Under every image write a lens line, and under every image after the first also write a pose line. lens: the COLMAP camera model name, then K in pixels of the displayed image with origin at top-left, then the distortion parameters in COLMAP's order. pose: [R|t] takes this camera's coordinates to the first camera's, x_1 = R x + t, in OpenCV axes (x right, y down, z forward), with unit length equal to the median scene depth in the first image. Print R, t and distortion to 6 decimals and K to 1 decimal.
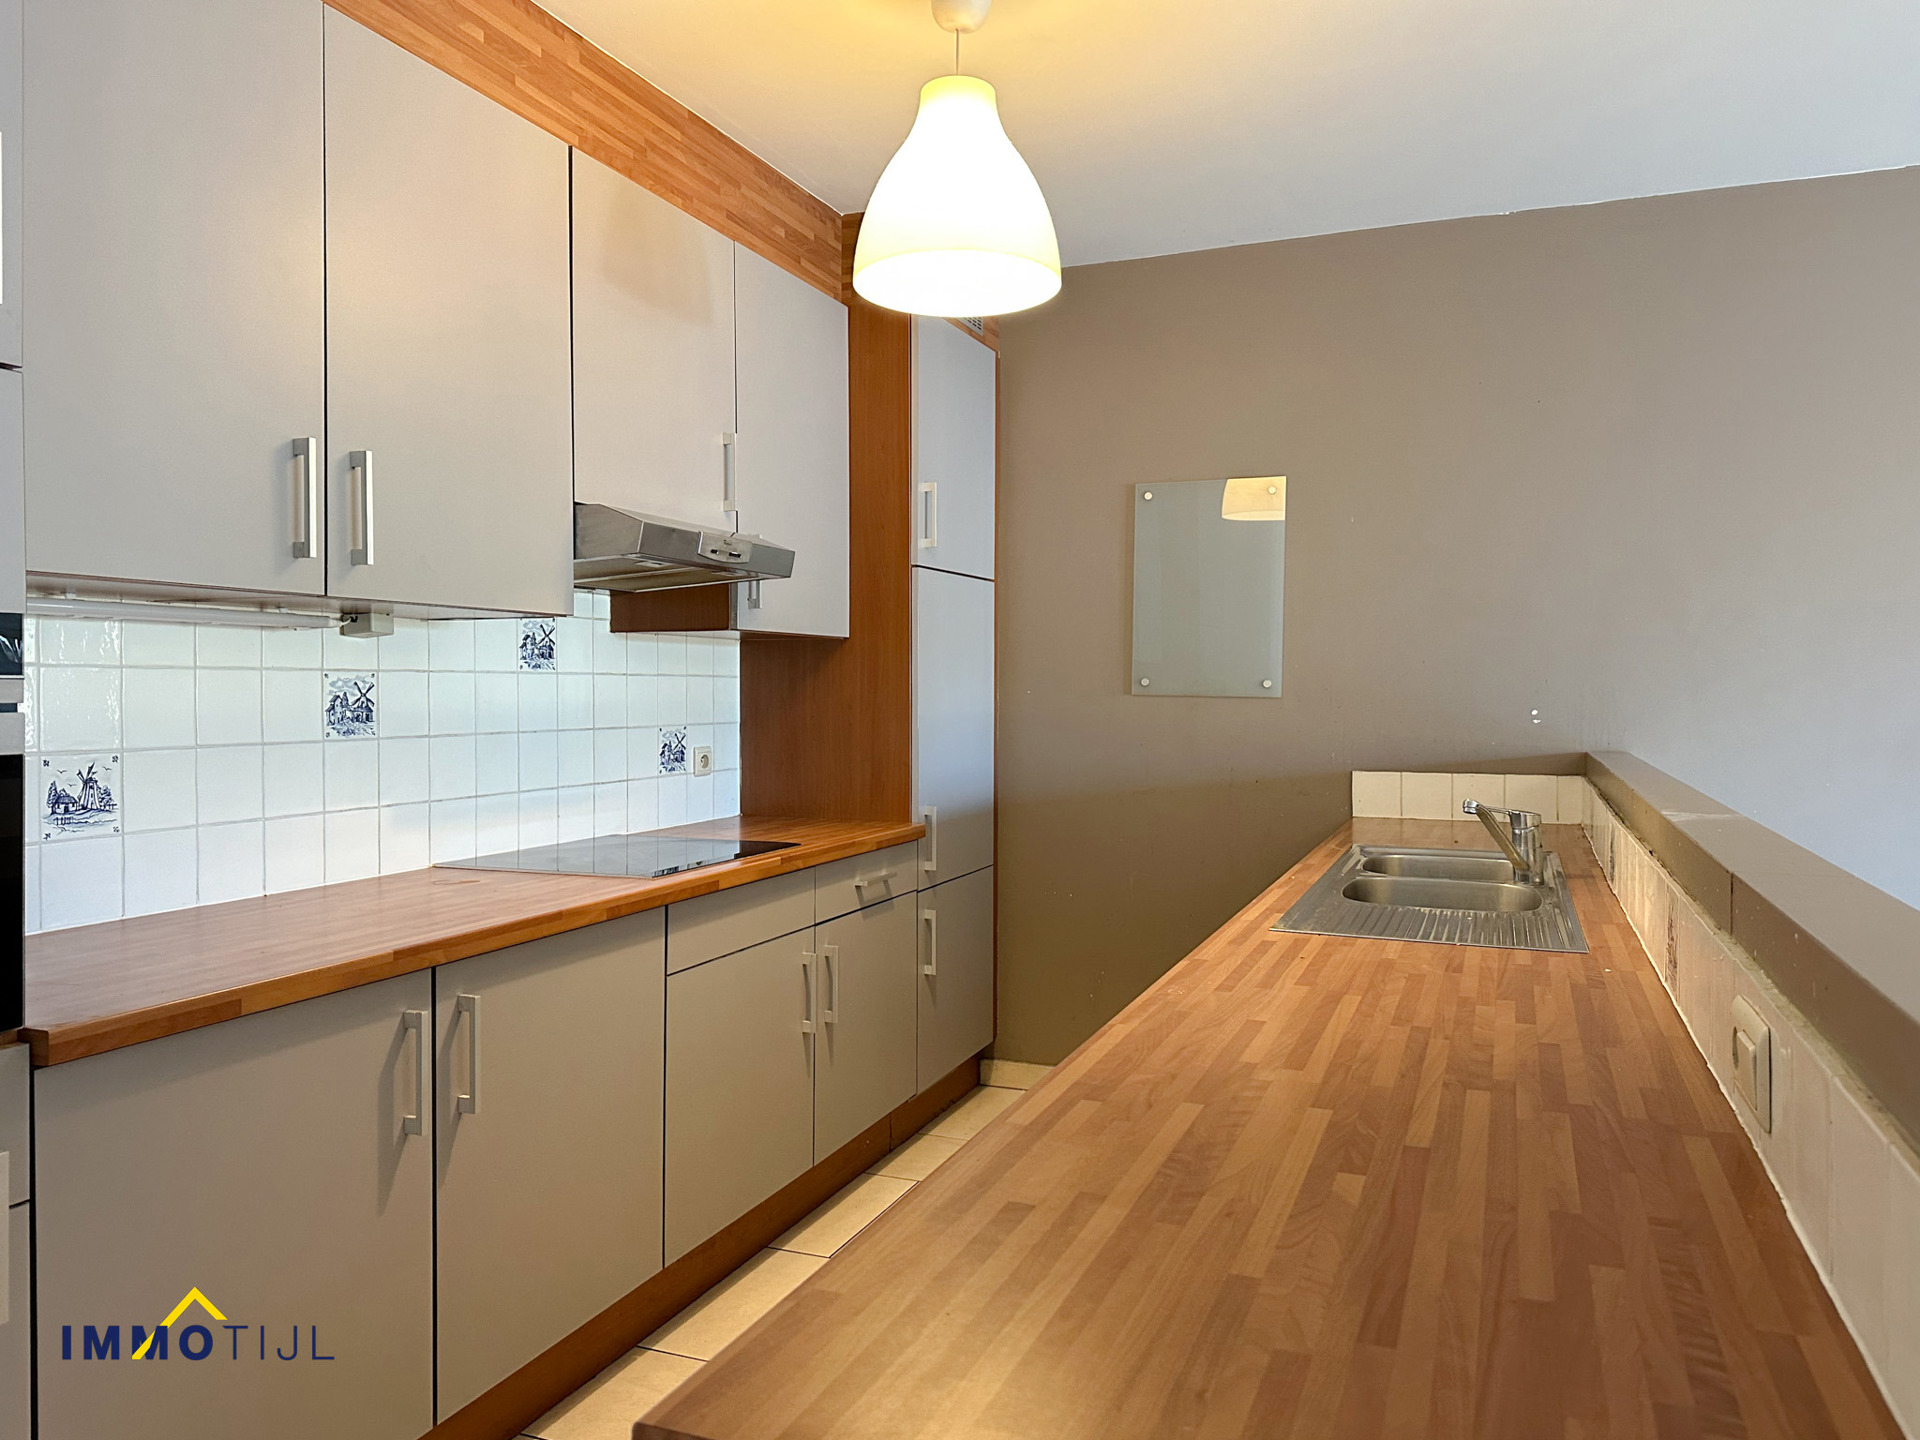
lens RADIAL K [[1377.1, 0, 980.6], [0, 1377.1, 721.9], [0, 0, 1]] dist [0.070584, -0.098935]
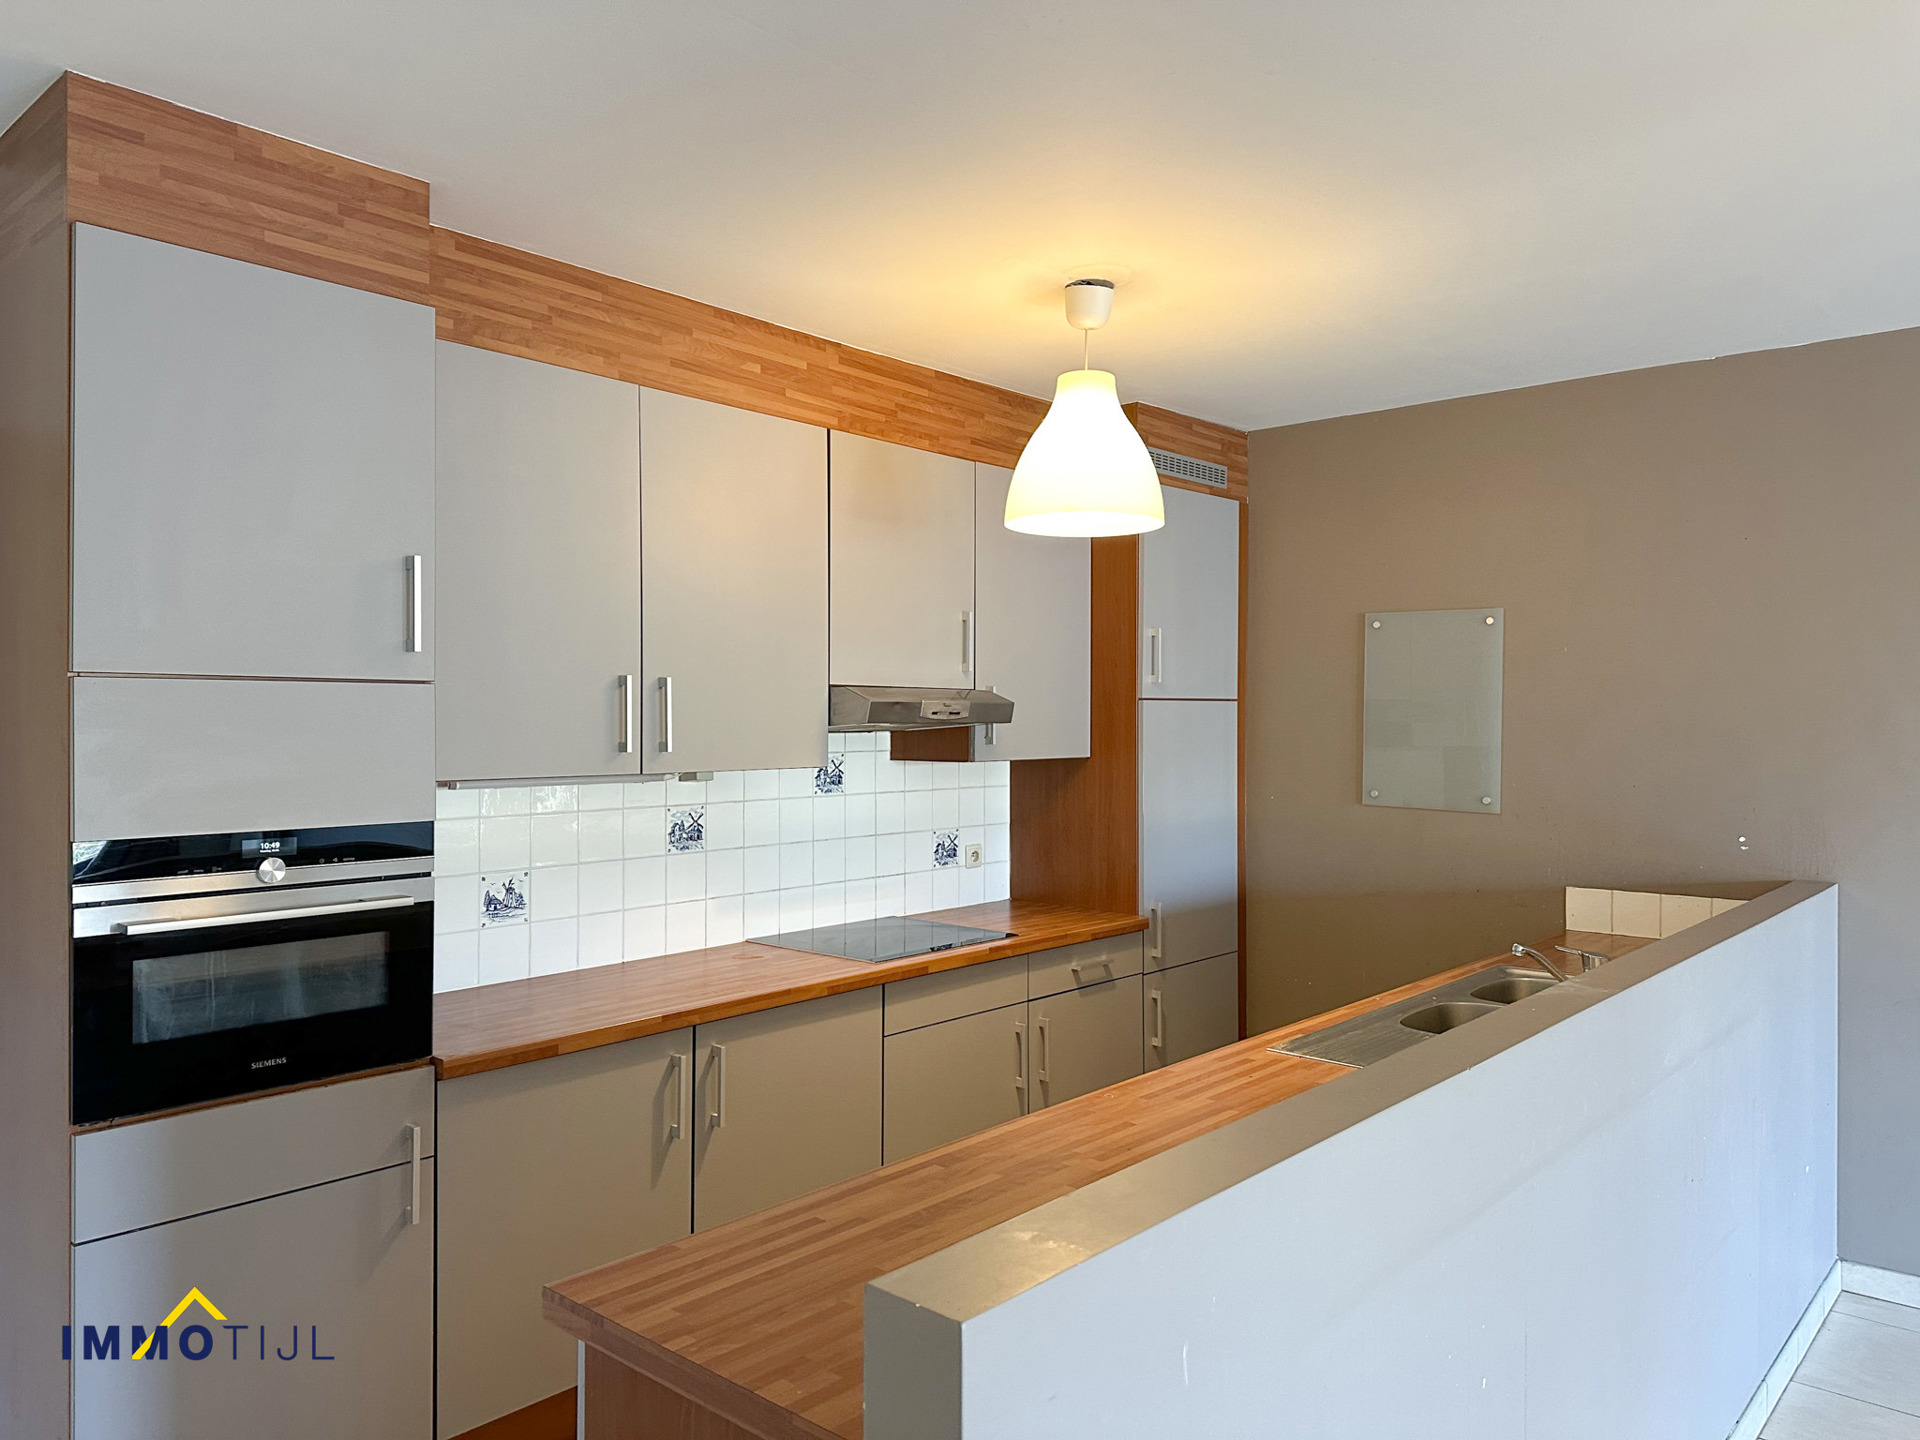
lens RADIAL K [[1377.1, 0, 963.8], [0, 1377.1, 728.5], [0, 0, 1]] dist [0.070584, -0.098935]
pose [[0.938385, 0.004683, -0.345561, 0.295395], [-0.009676, 0.999872, -0.012726, -0.096052], [0.345457, 0.015286, 0.938310, -0.227890]]
